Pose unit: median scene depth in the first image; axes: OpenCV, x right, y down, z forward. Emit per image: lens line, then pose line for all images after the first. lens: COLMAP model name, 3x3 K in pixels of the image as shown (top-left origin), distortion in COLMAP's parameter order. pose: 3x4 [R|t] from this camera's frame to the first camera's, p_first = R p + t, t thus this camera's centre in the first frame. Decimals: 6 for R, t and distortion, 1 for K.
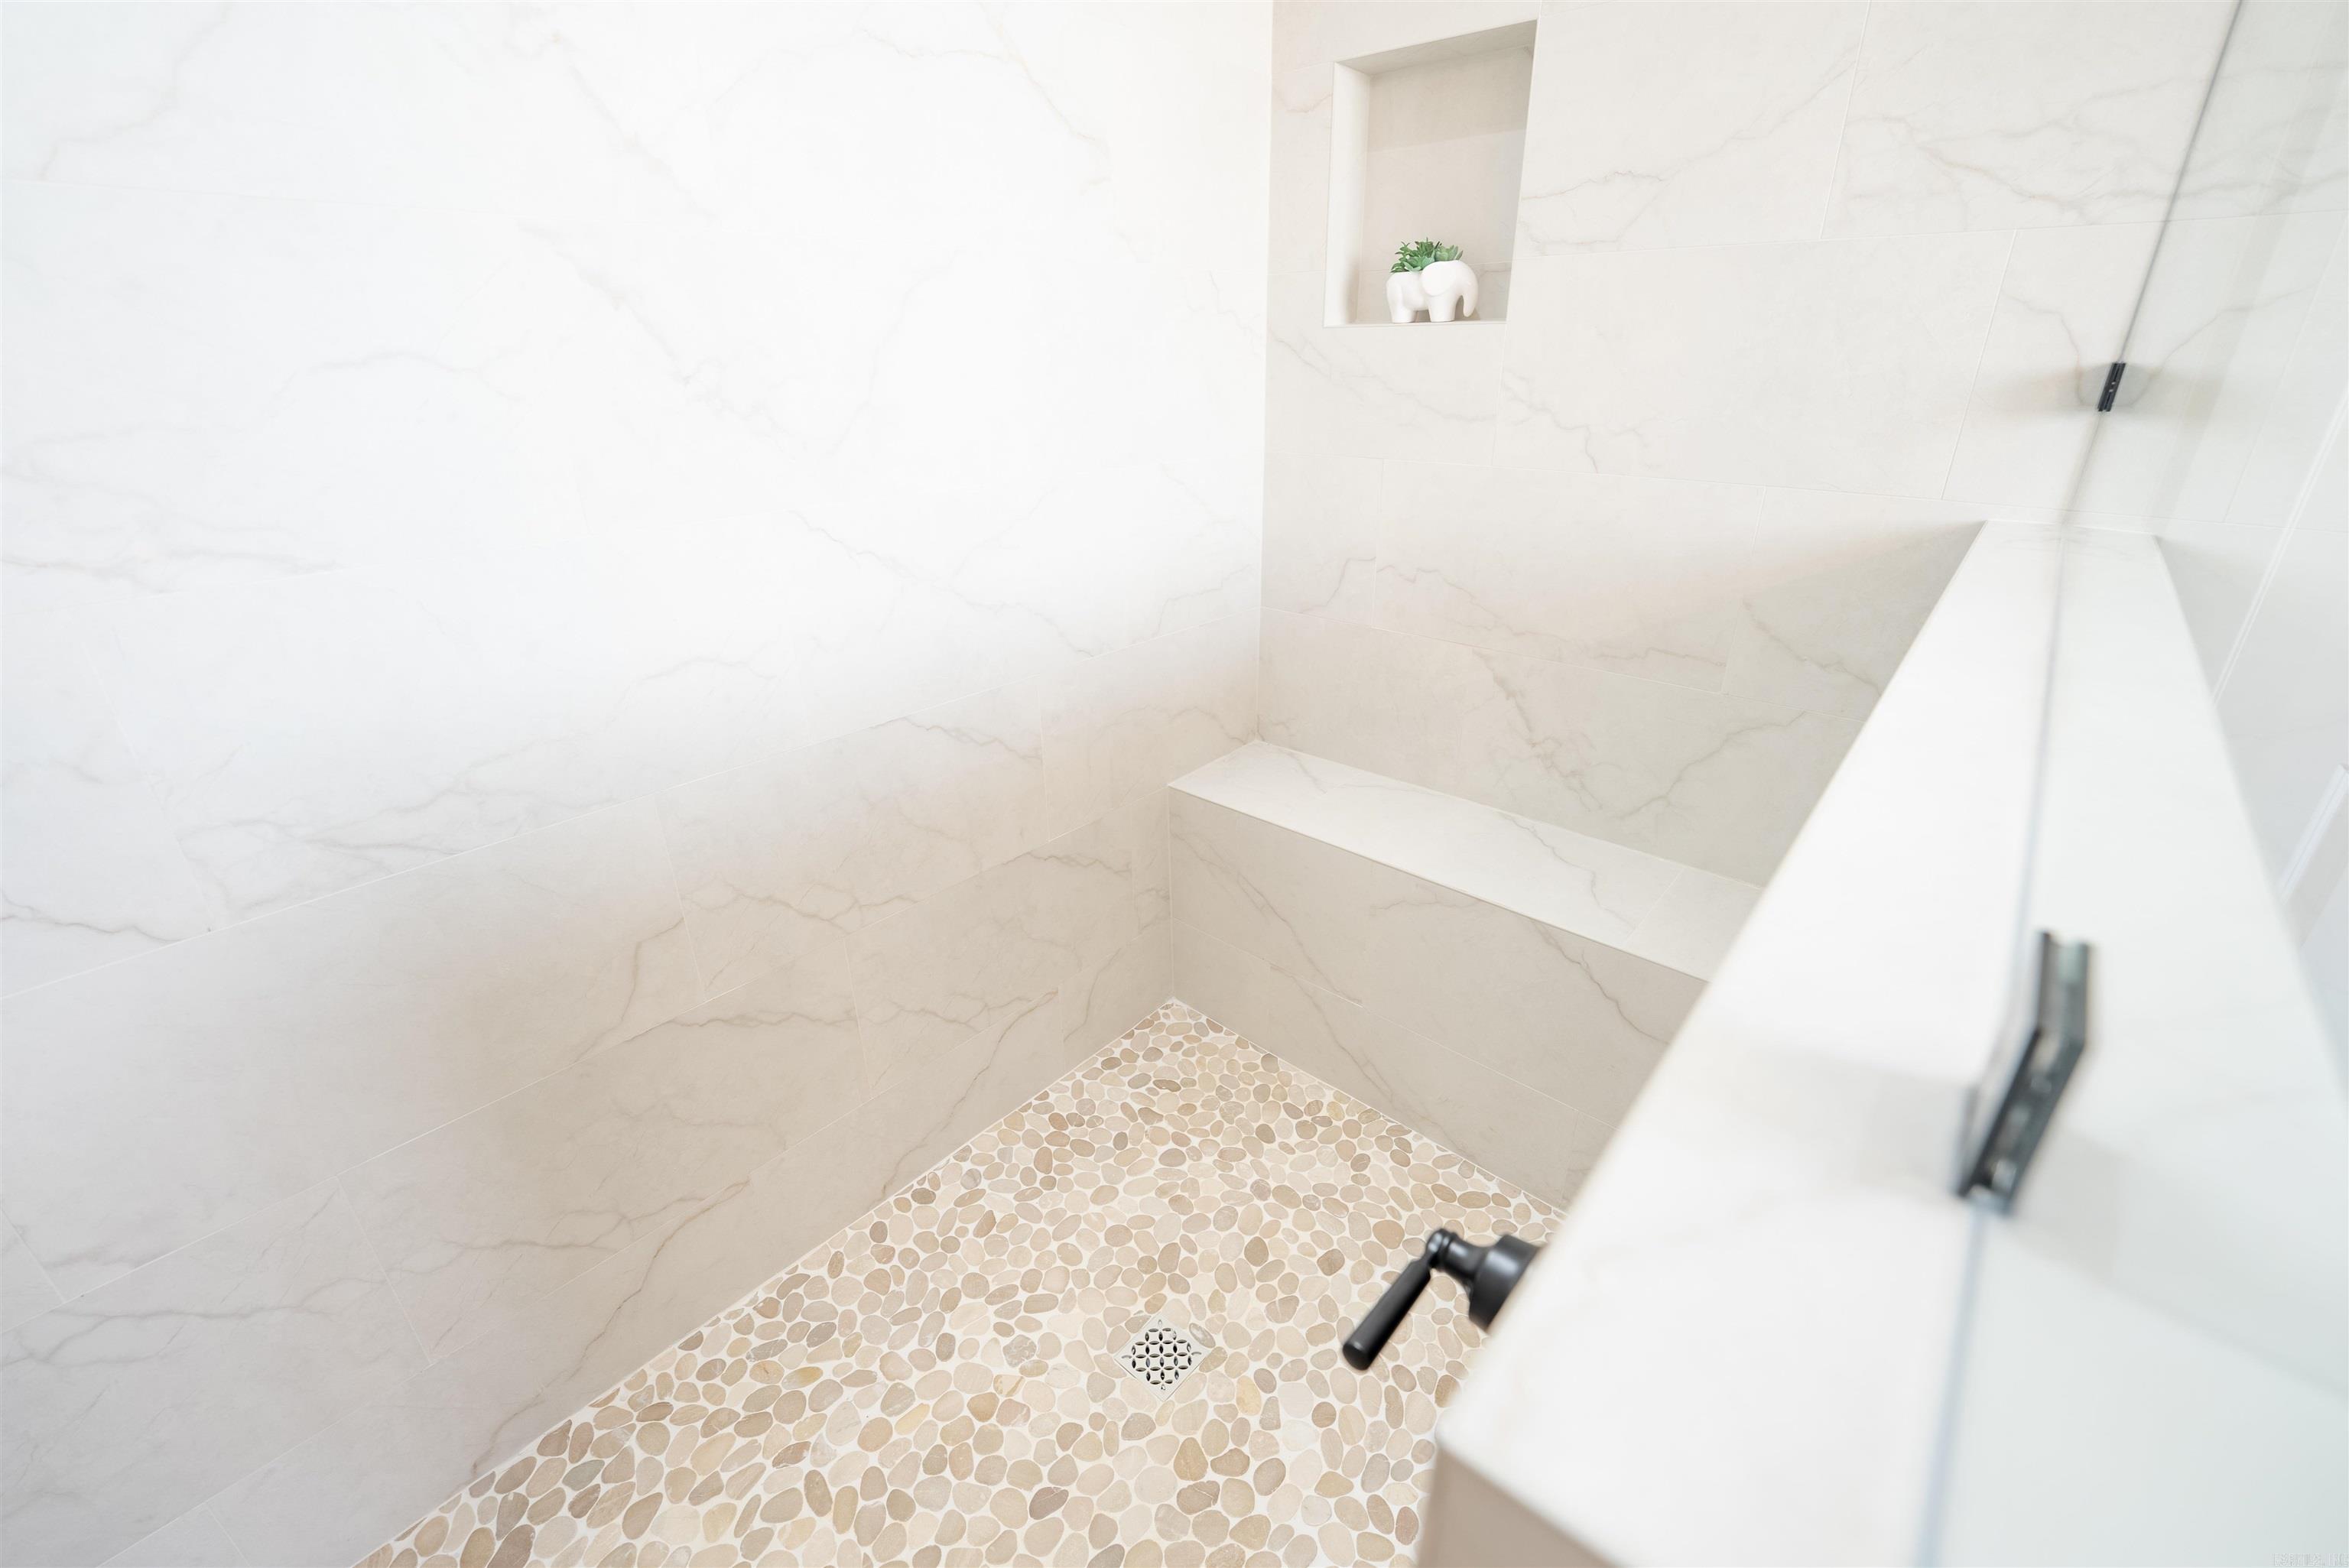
lens RADIAL K [[968.8, 0, 1174.3], [0, 968.8, 779.6], [0, 0, 1]] dist [-0.028638, 0.000770]
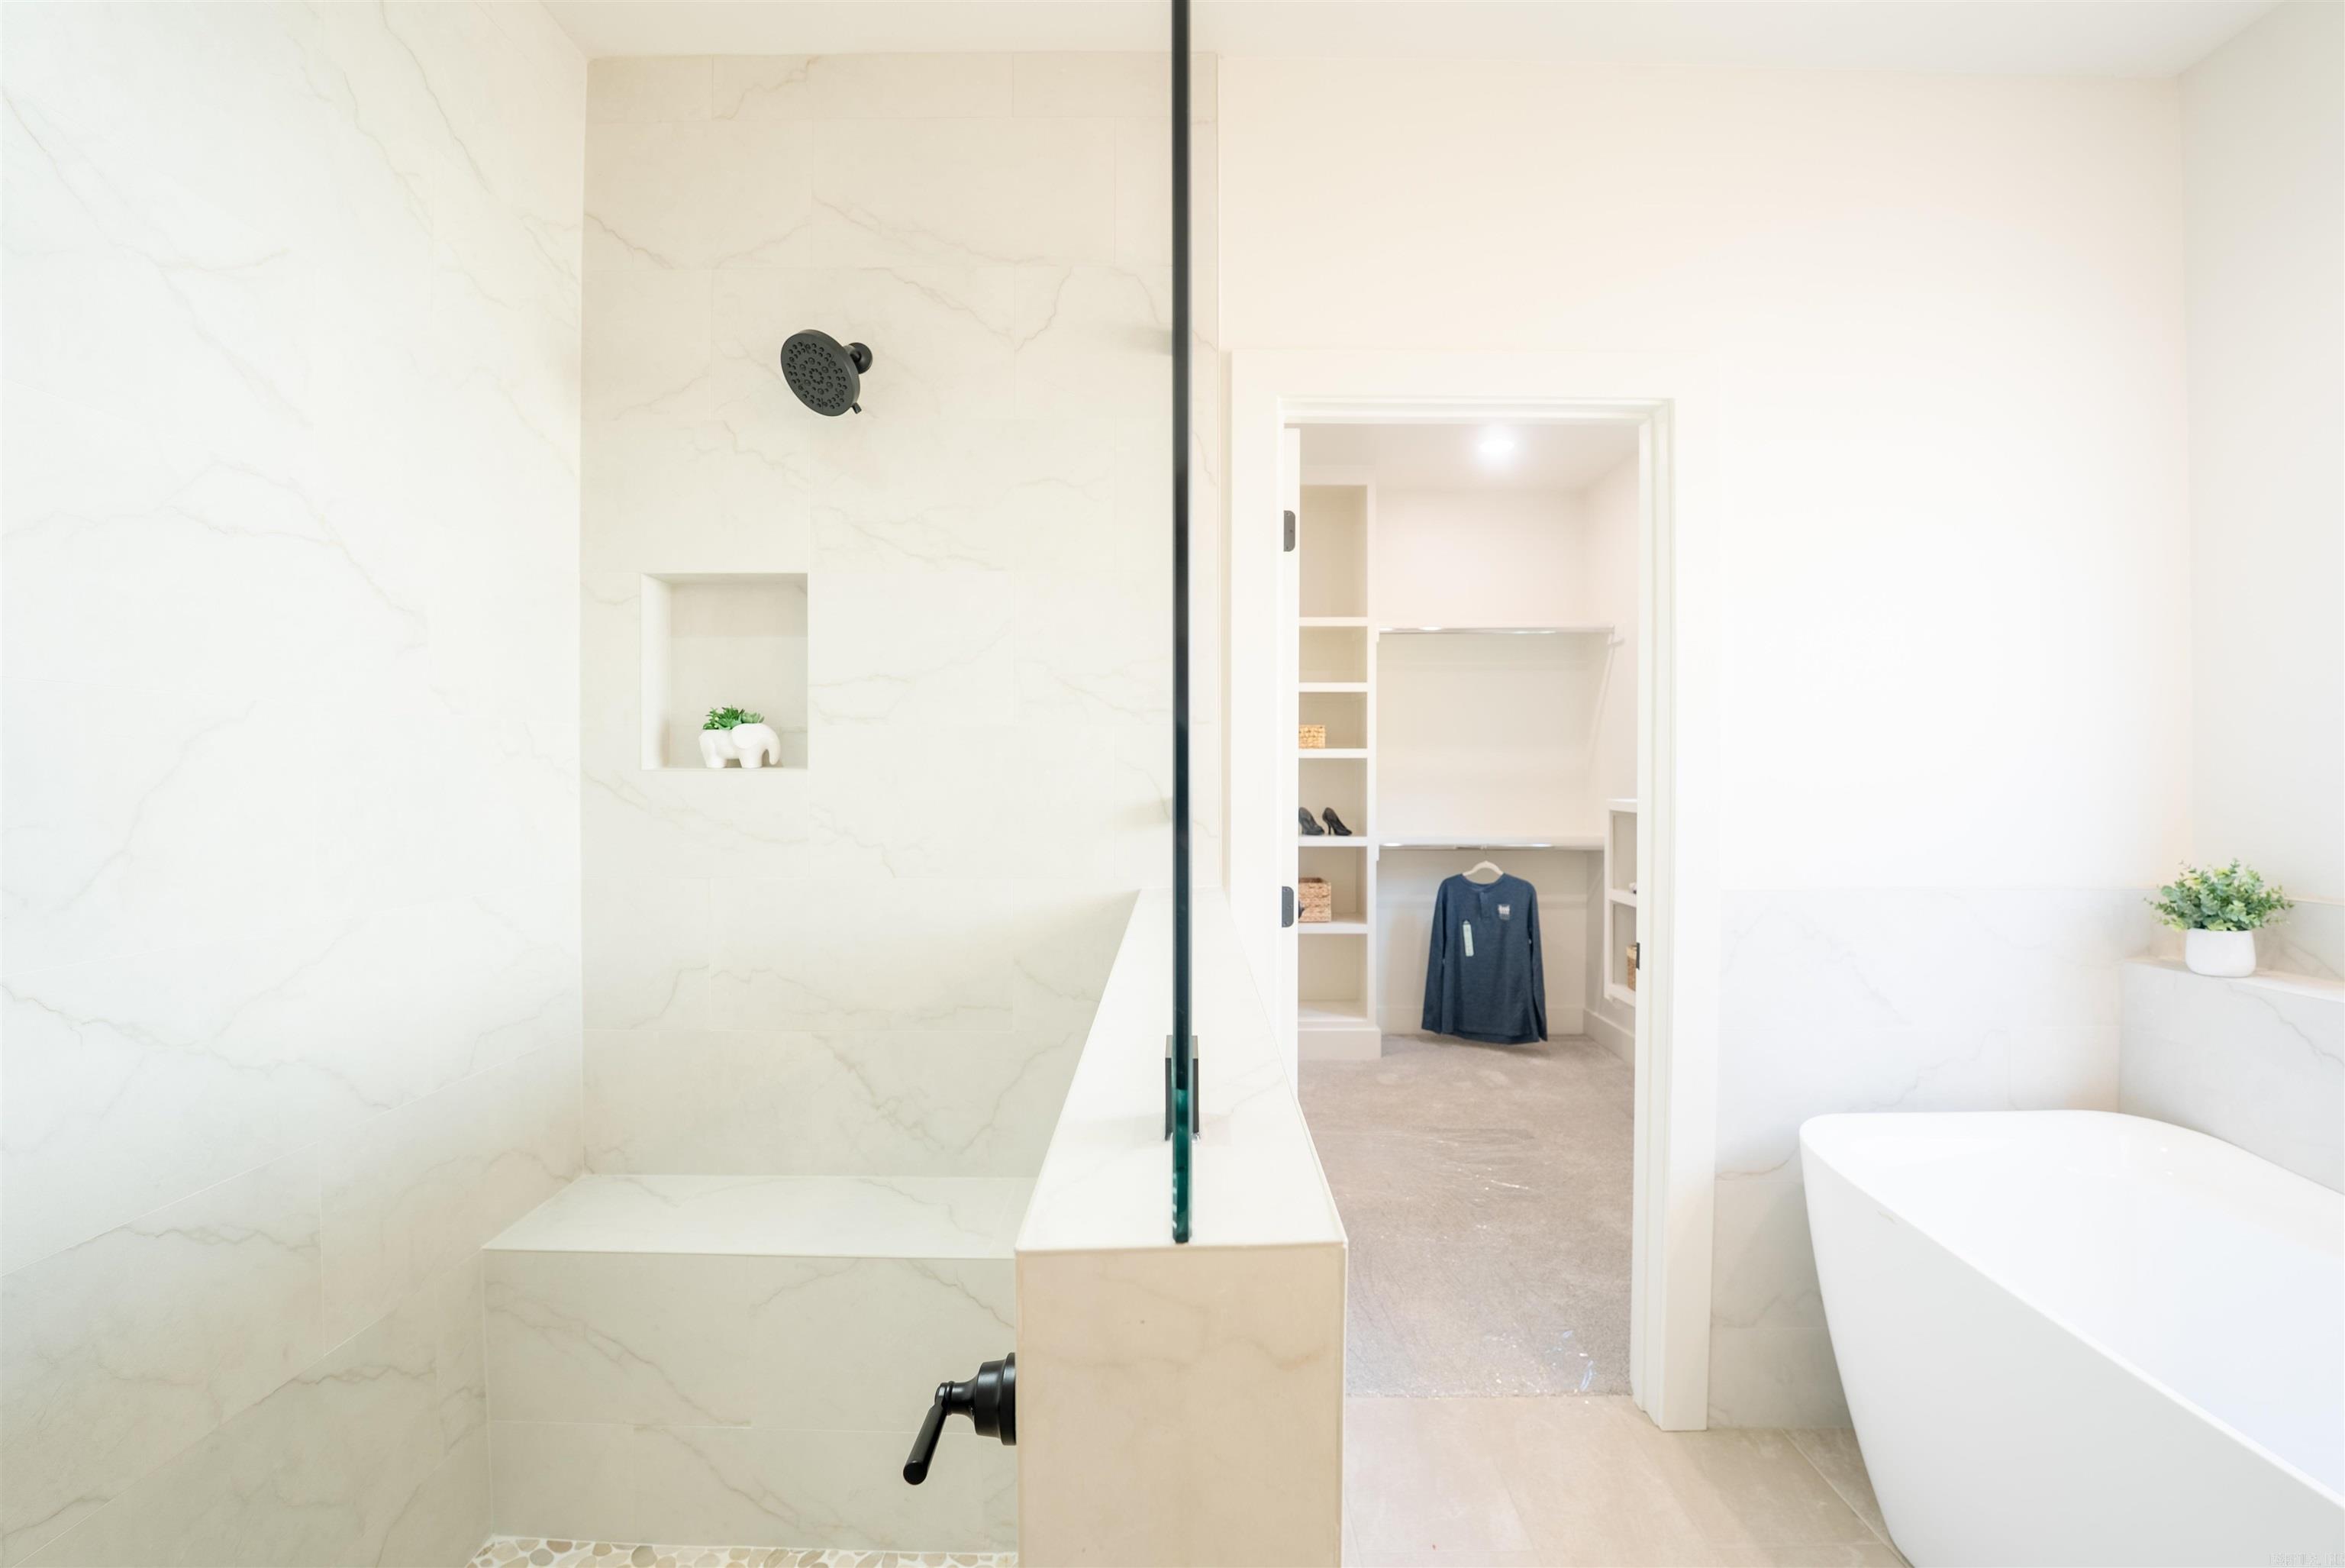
lens RADIAL K [[967.3, 0, 1172.3], [0, 967.3, 779.6], [0, 0, 1]] dist [-0.028638, 0.000770]
pose [[0.756176, 0.004870, 0.654350, -0.114101], [0.258276, 0.916565, -0.305290, 0.046945], [-0.601242, 0.399856, 0.691826, -0.157435]]
